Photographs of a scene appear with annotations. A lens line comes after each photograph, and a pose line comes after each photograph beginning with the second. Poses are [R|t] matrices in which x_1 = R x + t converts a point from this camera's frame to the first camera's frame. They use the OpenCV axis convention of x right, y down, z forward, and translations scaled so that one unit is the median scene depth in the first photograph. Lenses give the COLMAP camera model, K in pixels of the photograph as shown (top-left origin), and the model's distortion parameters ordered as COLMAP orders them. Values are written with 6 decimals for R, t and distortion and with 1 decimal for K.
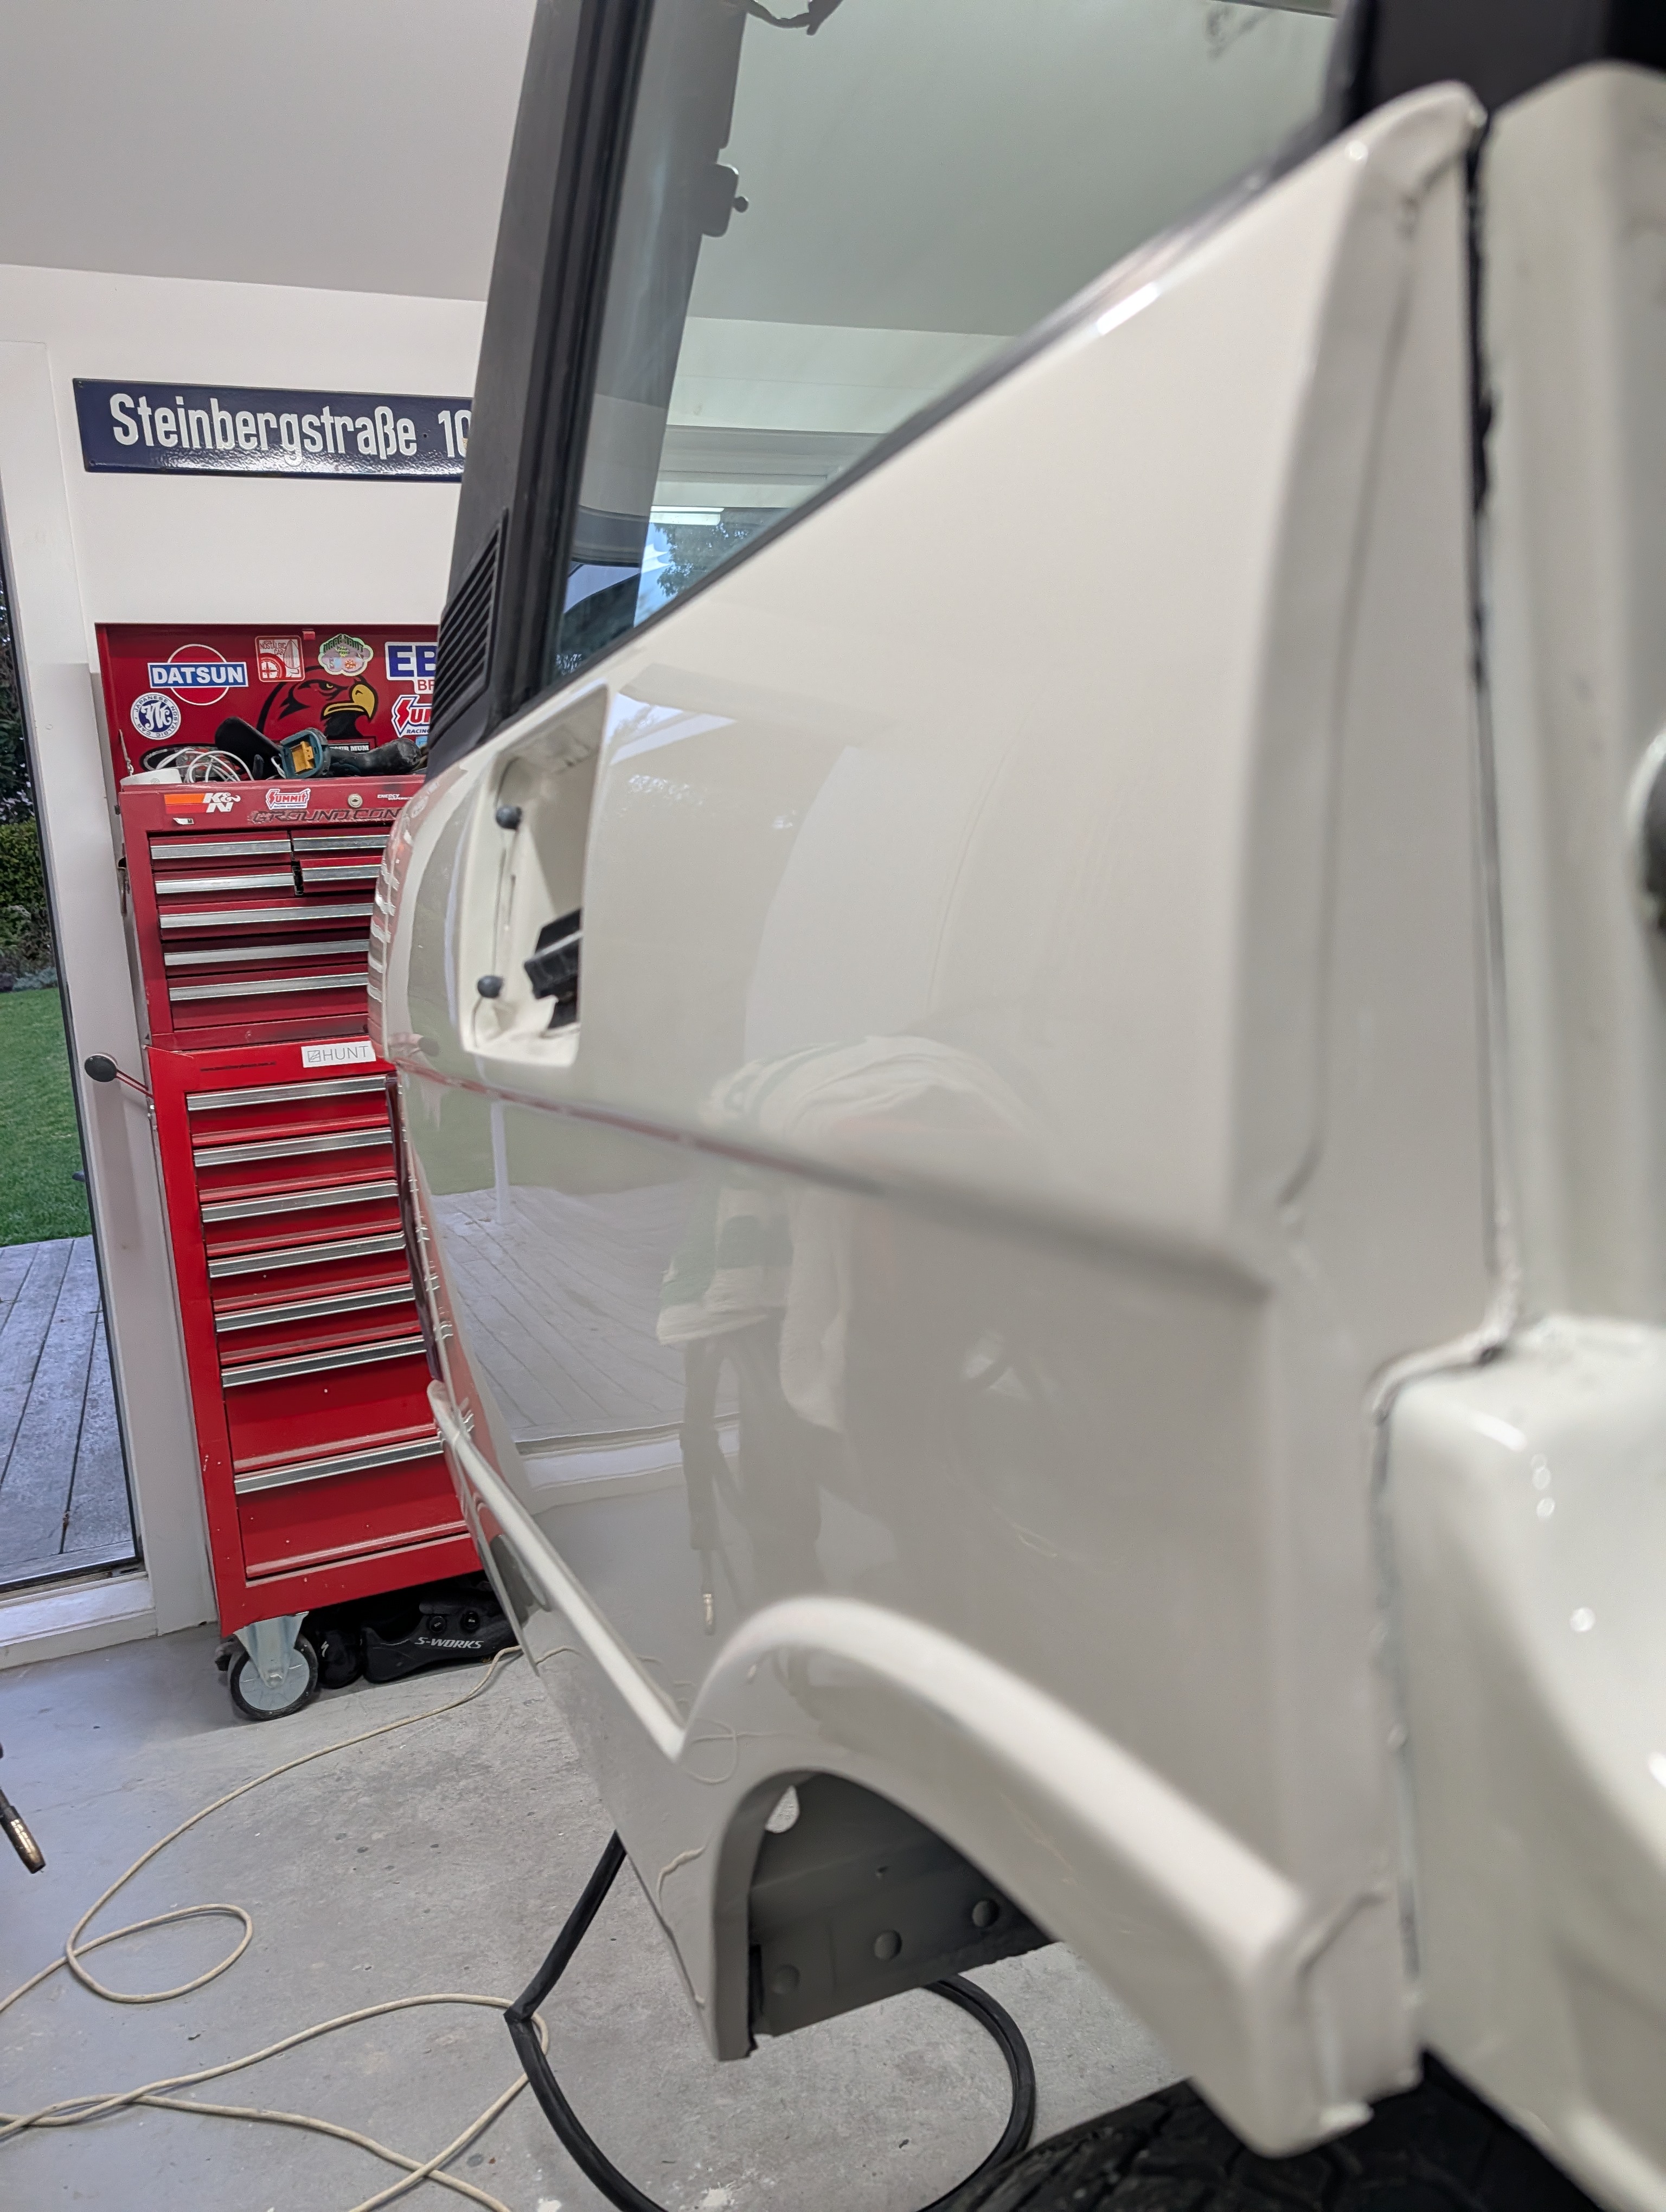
lens RADIAL K [[1566.4, 0, 827.5], [0, 1566.4, 1124.9], [0, 0, 1]] dist [0.010464, -0.014140]
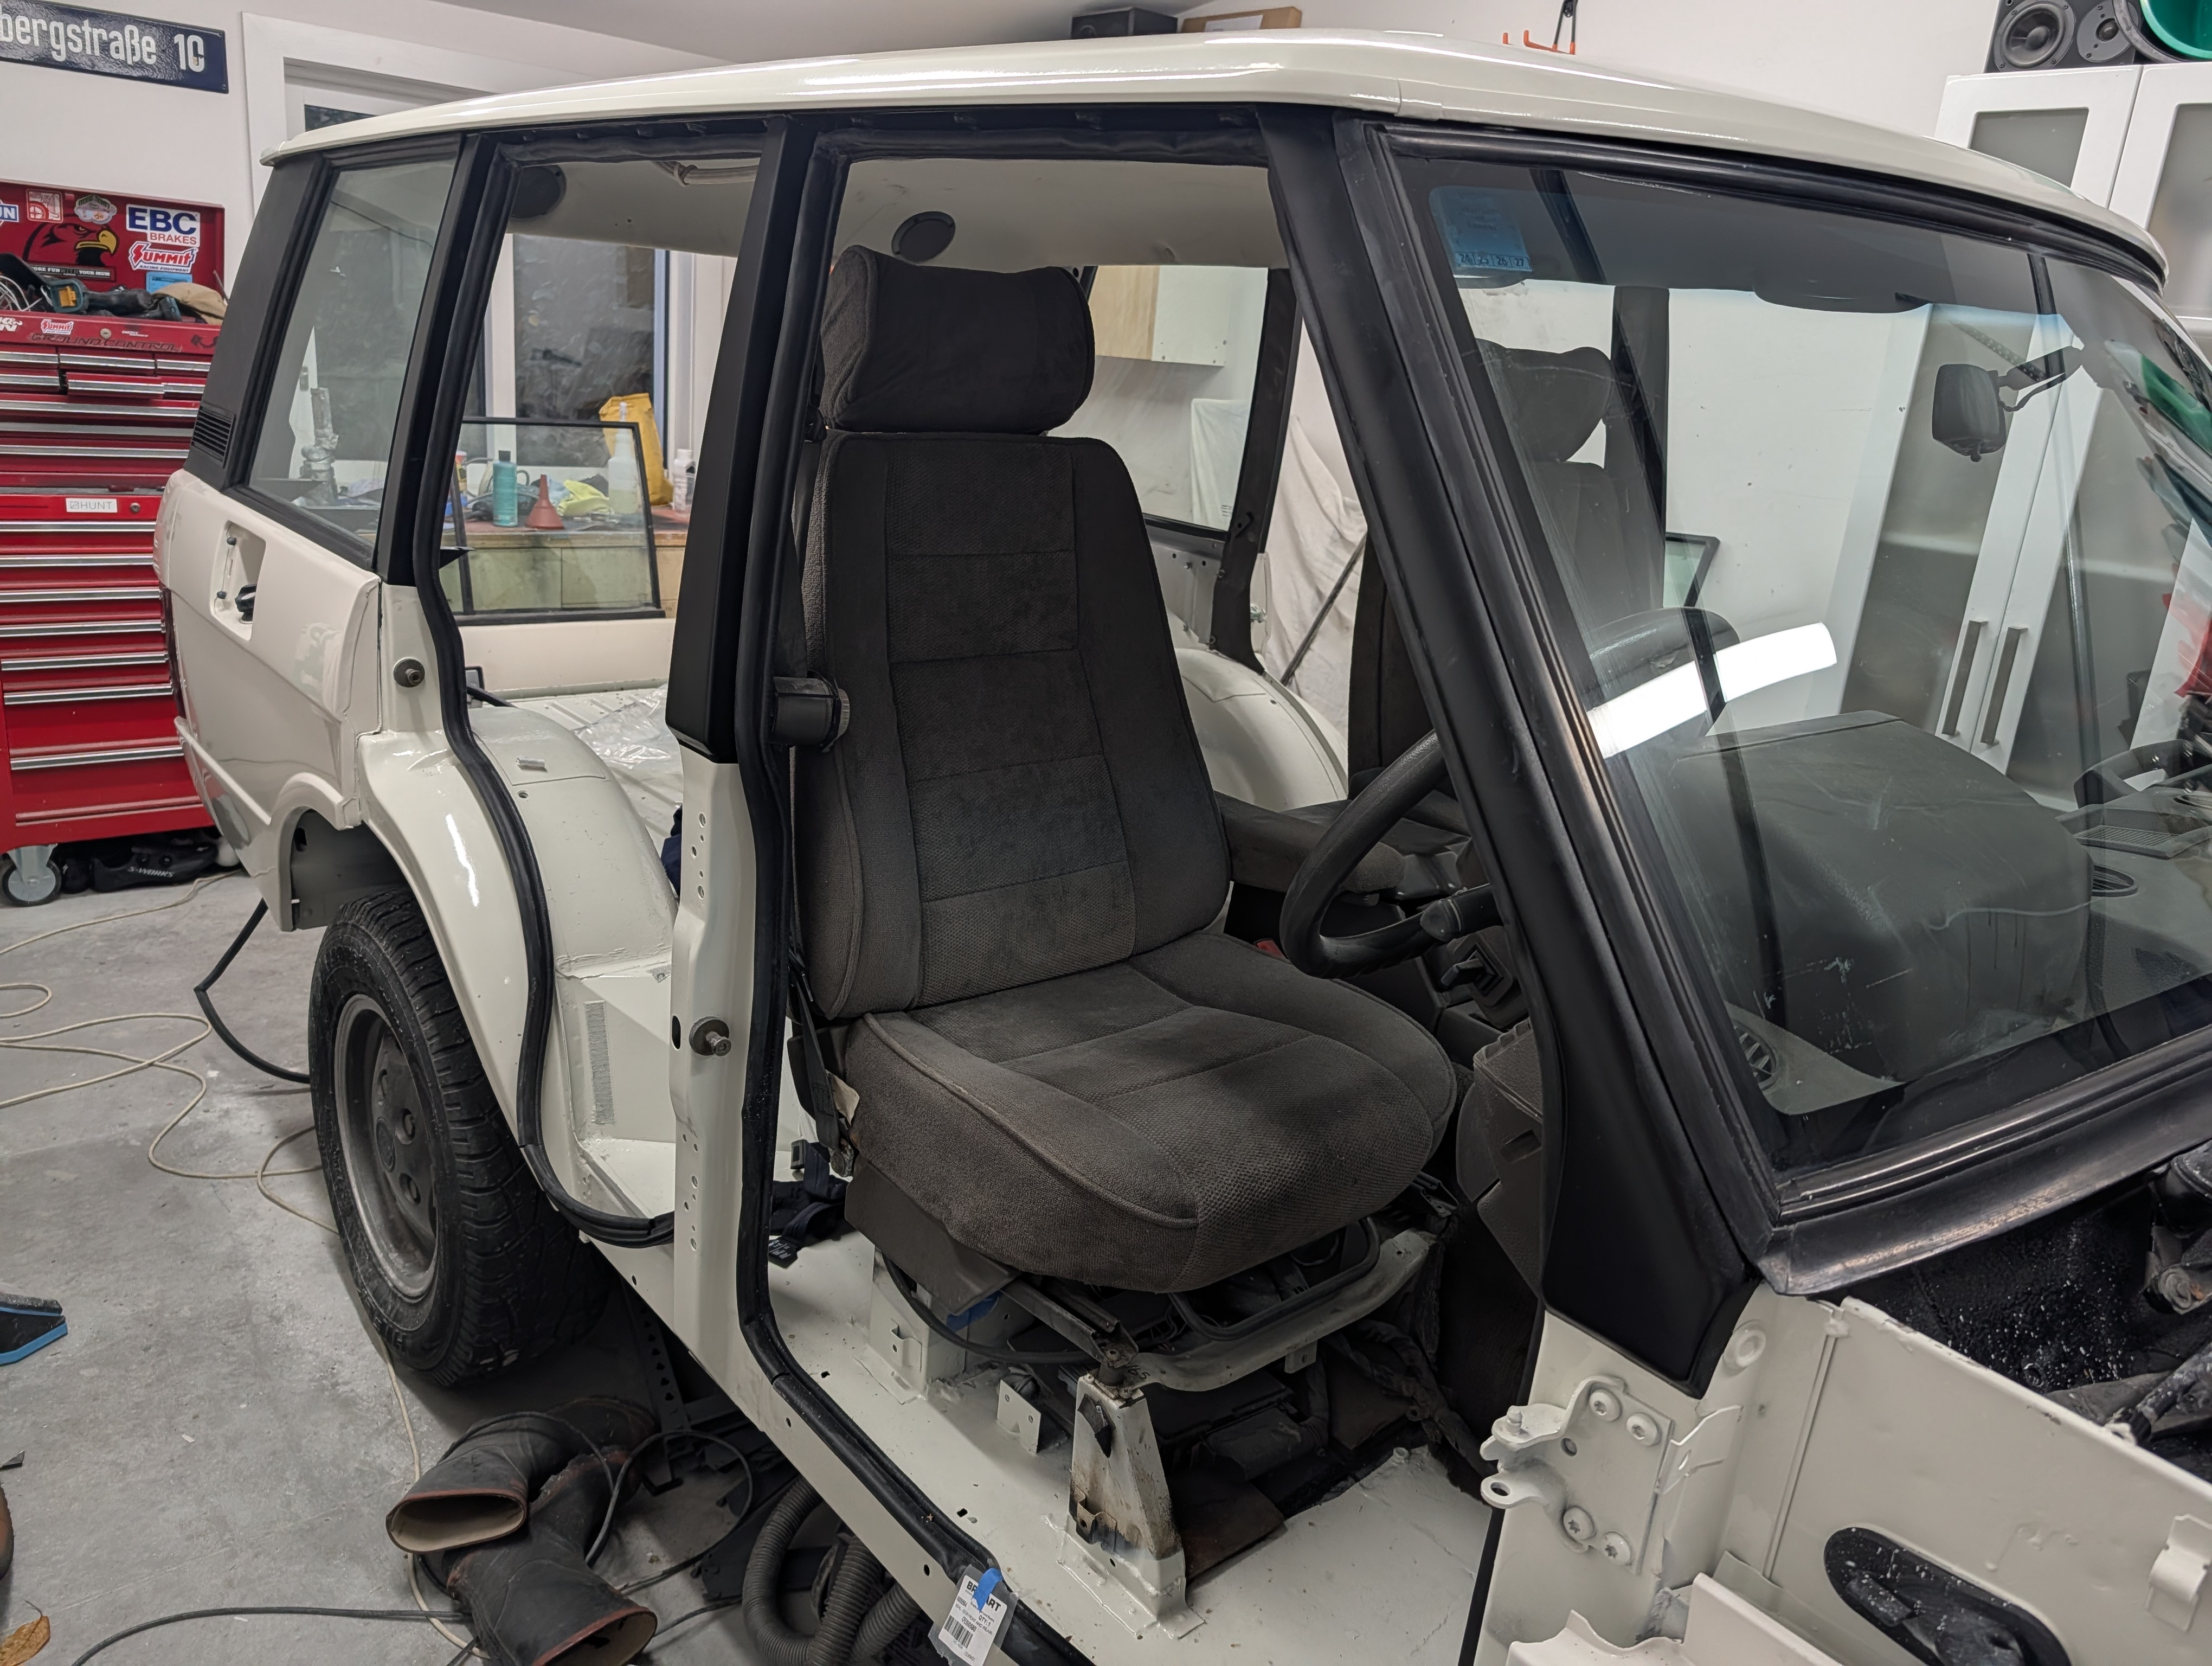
lens RADIAL K [[1566.4, 0, 1063.1], [0, 1566.4, 848.9], [0, 0, 1]] dist [0.010464, -0.014140]
pose [[0.942899, 0.084753, 0.322114, 0.120115], [-0.148650, 0.972508, 0.179250, -0.122484], [-0.298067, -0.216897, 0.929576, -0.754225]]
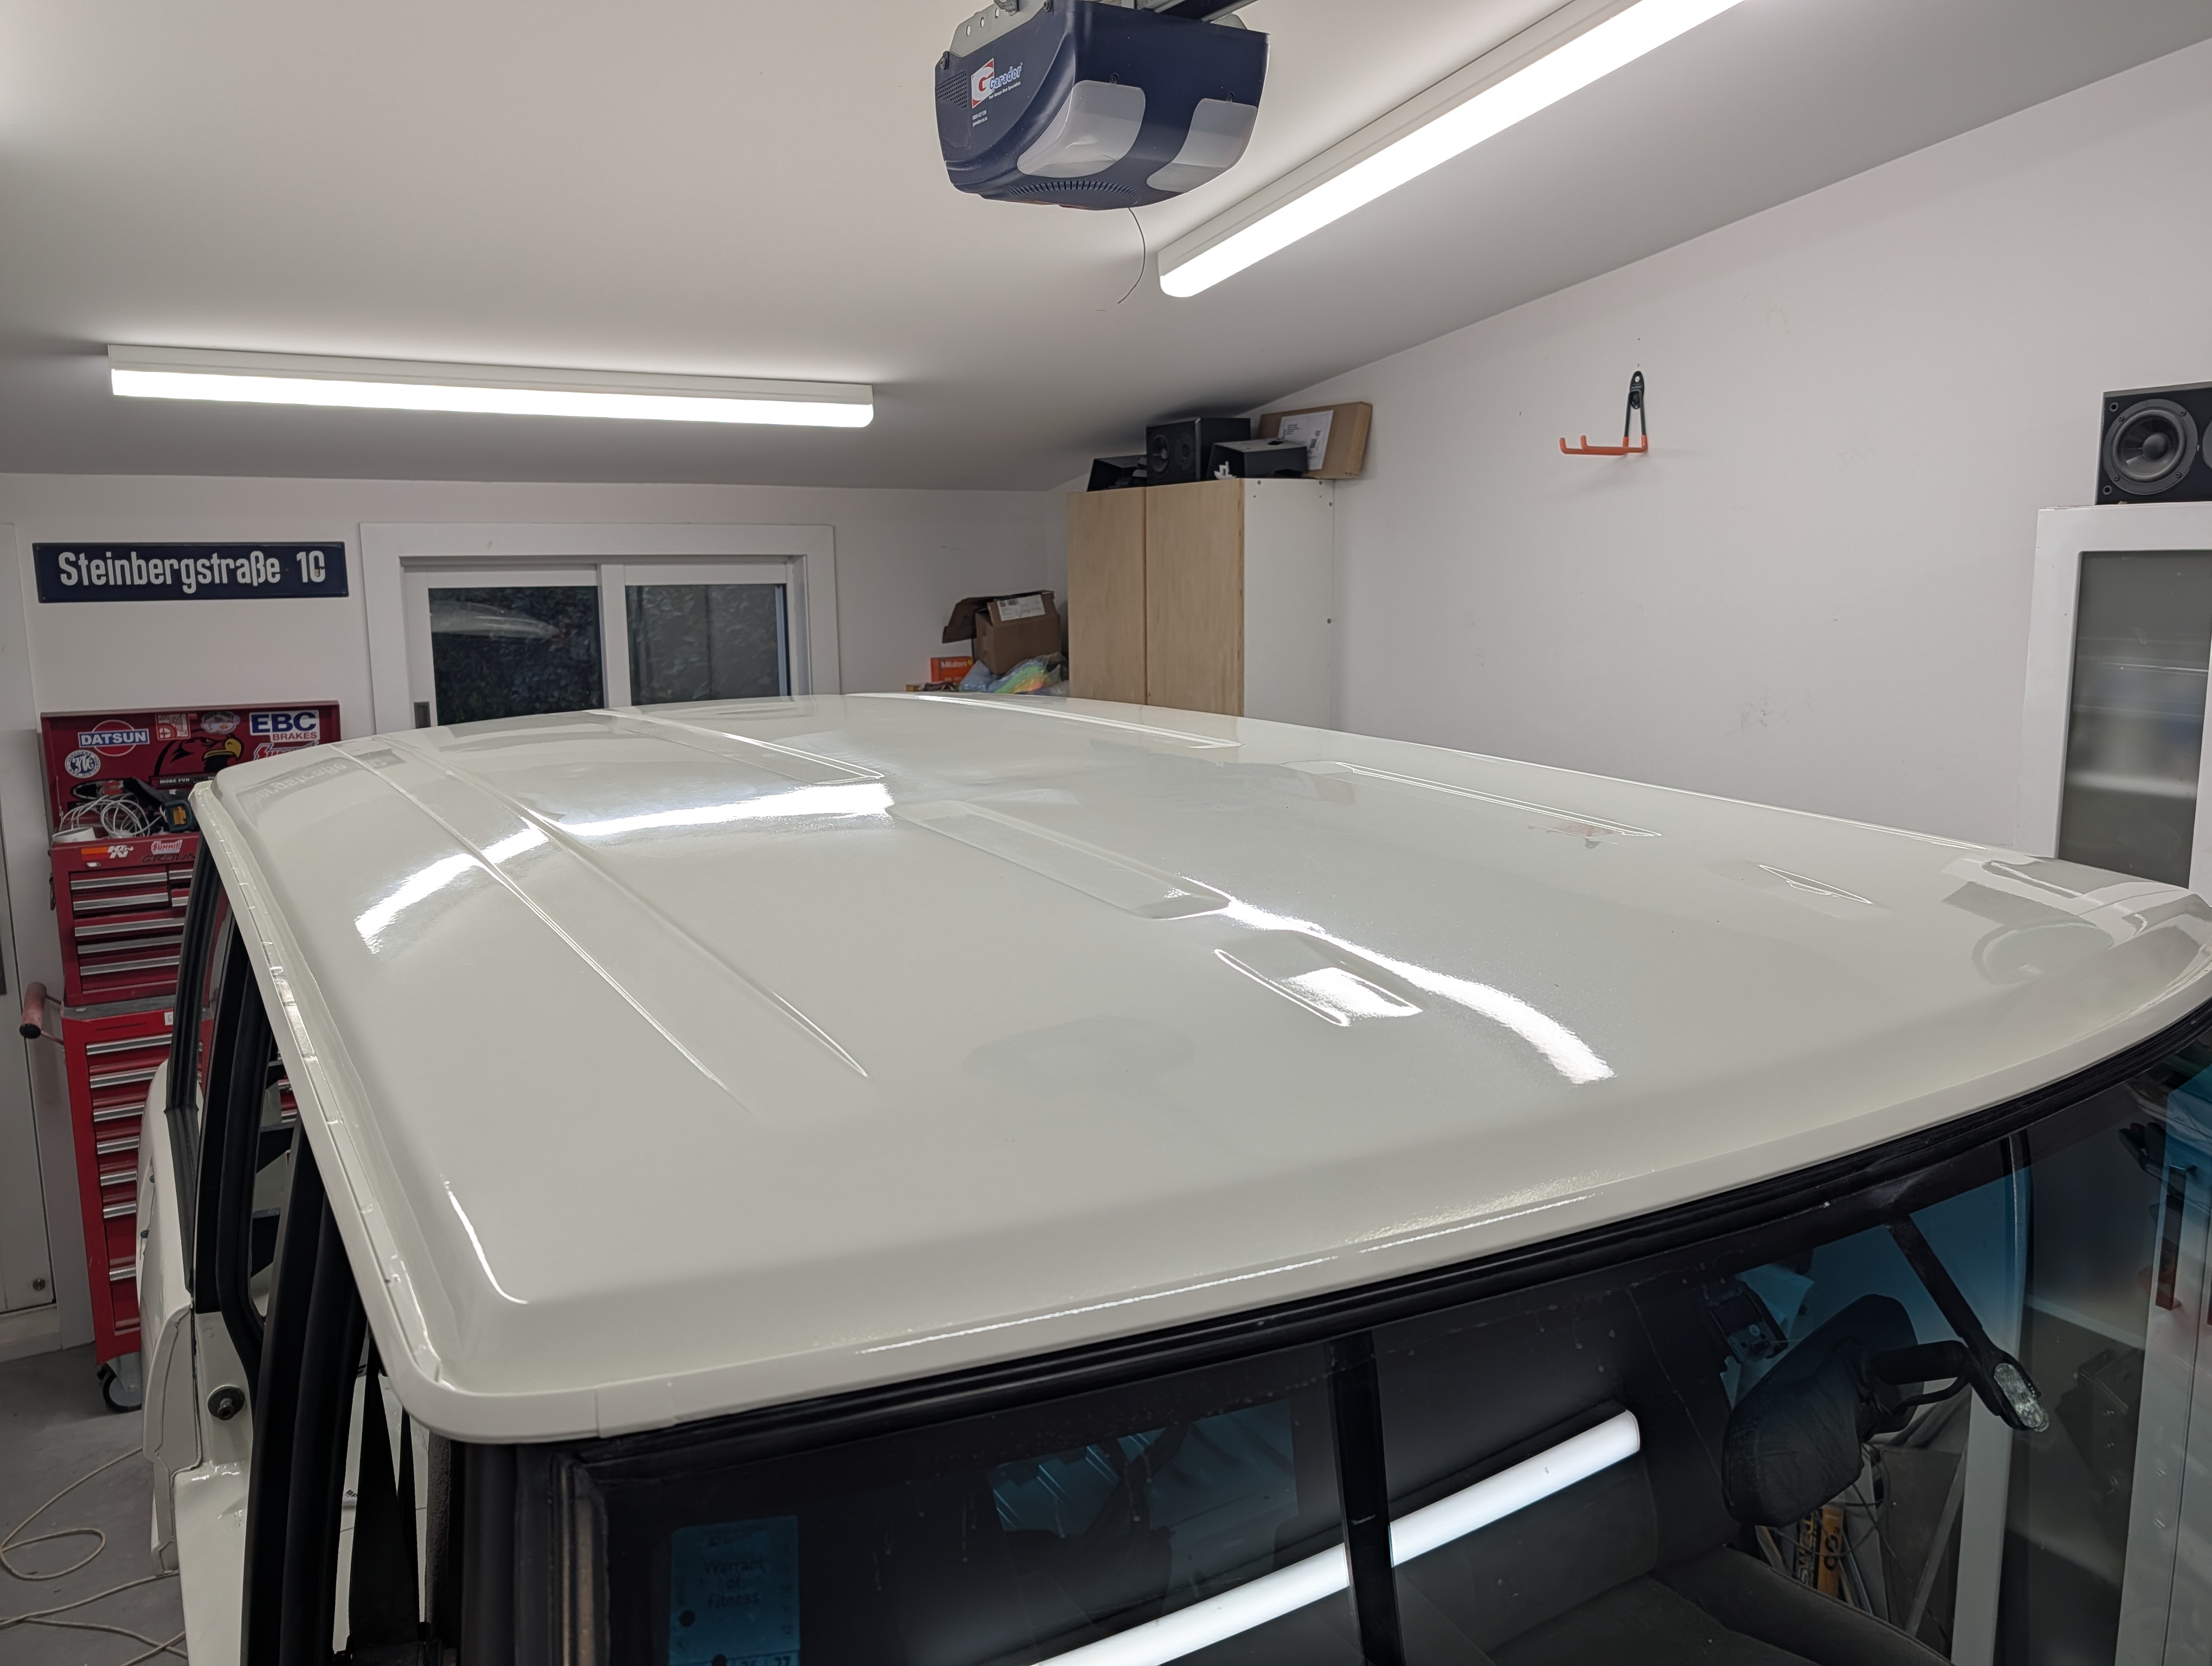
lens RADIAL K [[1566.4, 0, 1090.8], [0, 1566.4, 834.2], [0, 0, 1]] dist [0.010464, -0.014140]
pose [[0.987453, 0.065008, 0.143914, 0.325530], [-0.073028, 0.996017, 0.051160, -0.340926], [-0.140014, -0.061028, 0.988267, -0.651554]]
